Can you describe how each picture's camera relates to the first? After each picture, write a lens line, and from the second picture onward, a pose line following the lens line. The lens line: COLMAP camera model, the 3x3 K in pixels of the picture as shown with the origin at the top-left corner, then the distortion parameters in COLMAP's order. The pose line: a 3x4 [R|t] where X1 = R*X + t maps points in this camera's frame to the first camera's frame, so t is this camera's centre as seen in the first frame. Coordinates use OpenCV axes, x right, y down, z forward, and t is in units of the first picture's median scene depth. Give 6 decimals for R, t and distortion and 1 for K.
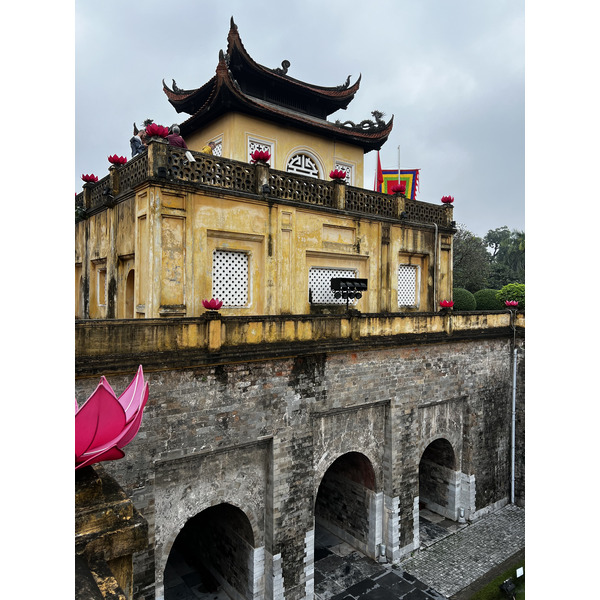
lens RADIAL K [[449.0, 0, 300.8], [0, 449.0, 301.1], [0, 0, 1]] dist [0.060506, -0.071370]
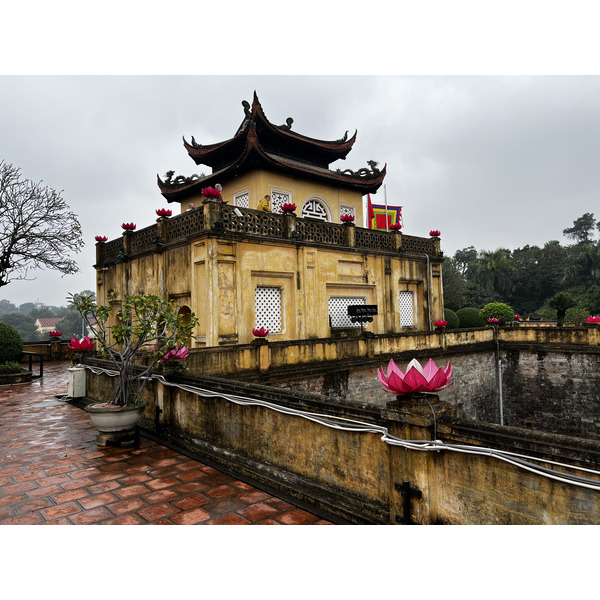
lens RADIAL K [[449.0, 0, 300.8], [0, 449.0, 301.1], [0, 0, 1]] dist [0.060506, -0.071370]
pose [[0.997472, -0.039321, 0.059192, -0.116688], [0.042369, 0.997792, -0.051146, -0.007868], [-0.057050, 0.053524, 0.996936, -0.155543]]
